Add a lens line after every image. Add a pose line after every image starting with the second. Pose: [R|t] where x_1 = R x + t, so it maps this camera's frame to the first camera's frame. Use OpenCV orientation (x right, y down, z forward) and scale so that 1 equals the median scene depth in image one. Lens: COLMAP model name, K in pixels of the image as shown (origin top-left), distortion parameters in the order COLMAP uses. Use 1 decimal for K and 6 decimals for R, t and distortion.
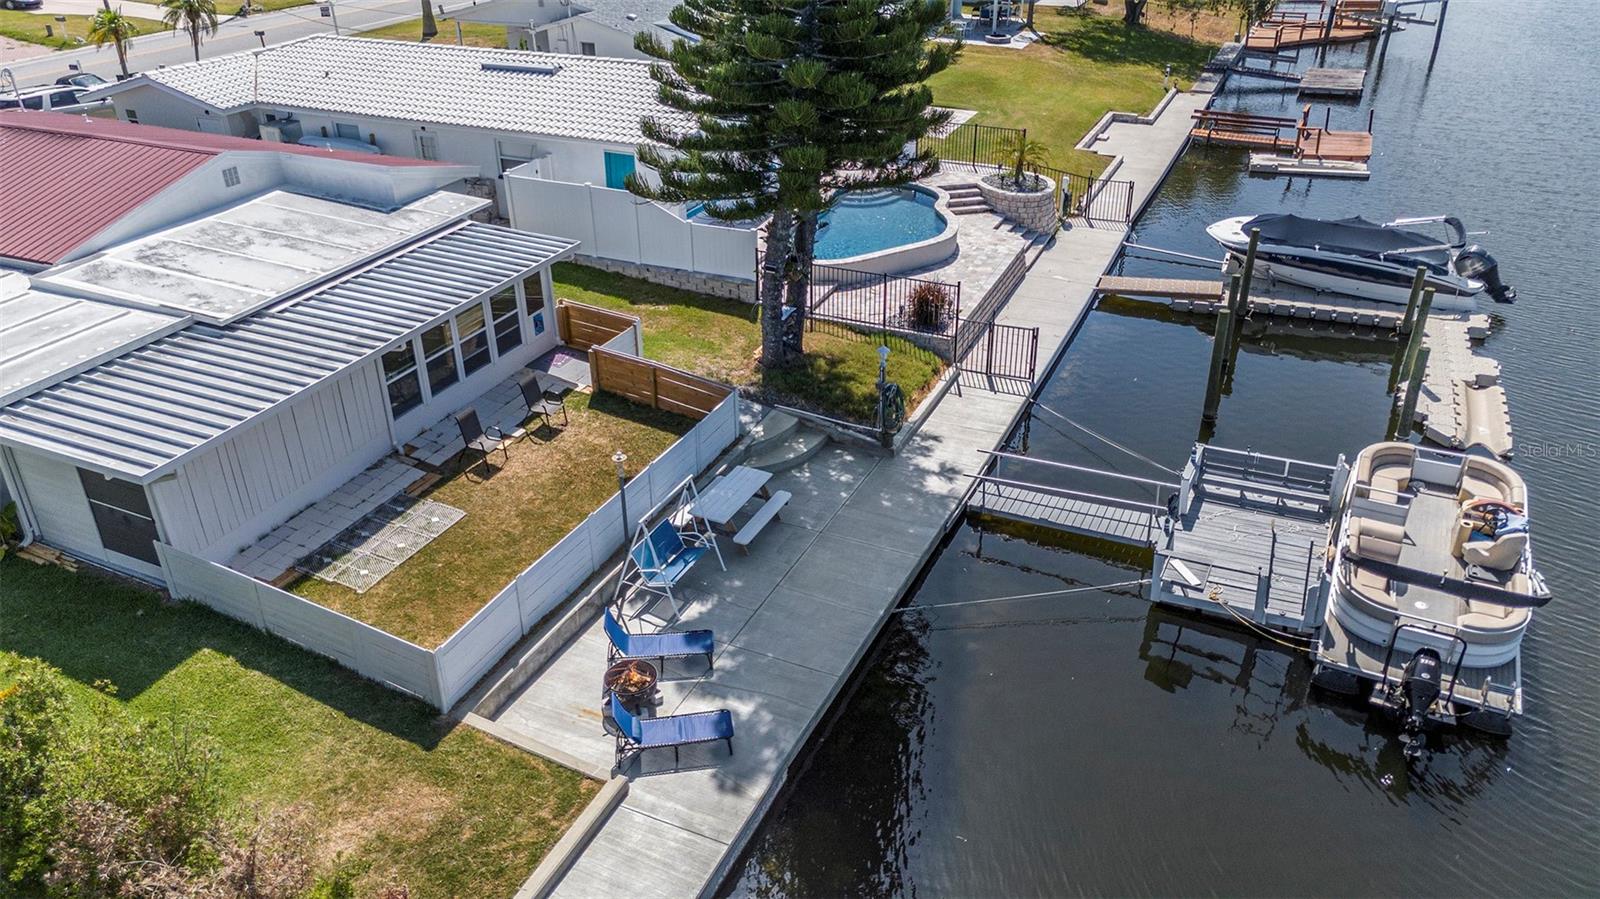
lens RADIAL K [[1176.8, 0, 806.3], [0, 1176.8, 450.6], [0, 0, 1]] dist [0.069515, -0.064774]
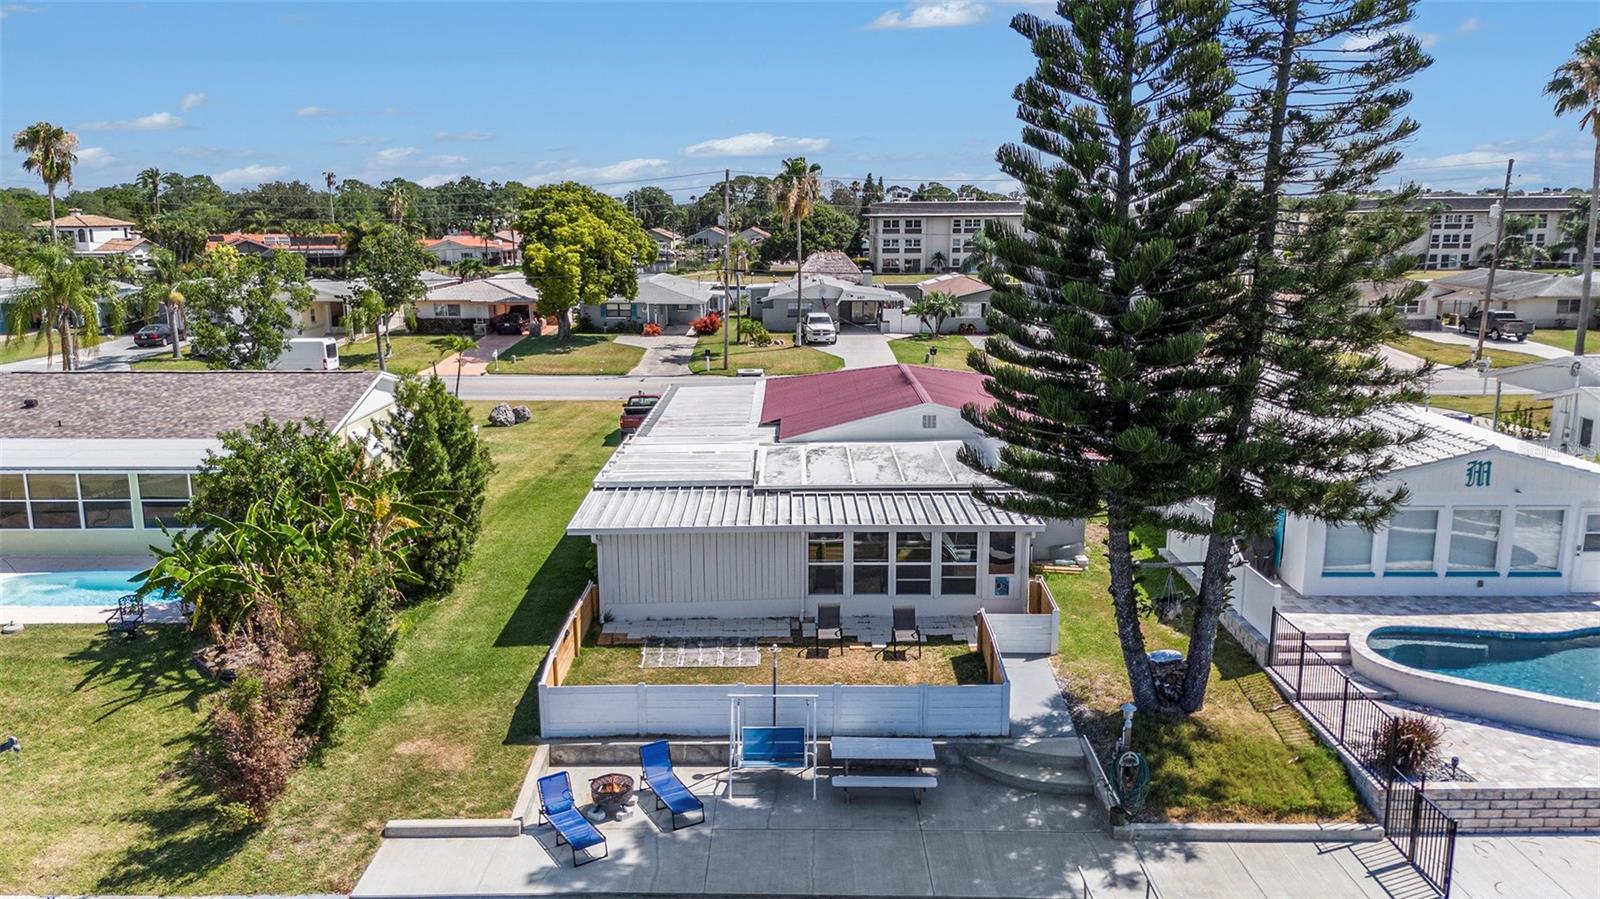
lens RADIAL K [[1176.8, 0, 806.3], [0, 1176.8, 450.6], [0, 0, 1]] dist [0.069515, -0.064774]
pose [[0.409609, 0.191495, -0.891936, 0.666569], [-0.435882, 0.899977, -0.006950, -0.137821], [0.801391, 0.391625, 0.452108, 0.325800]]
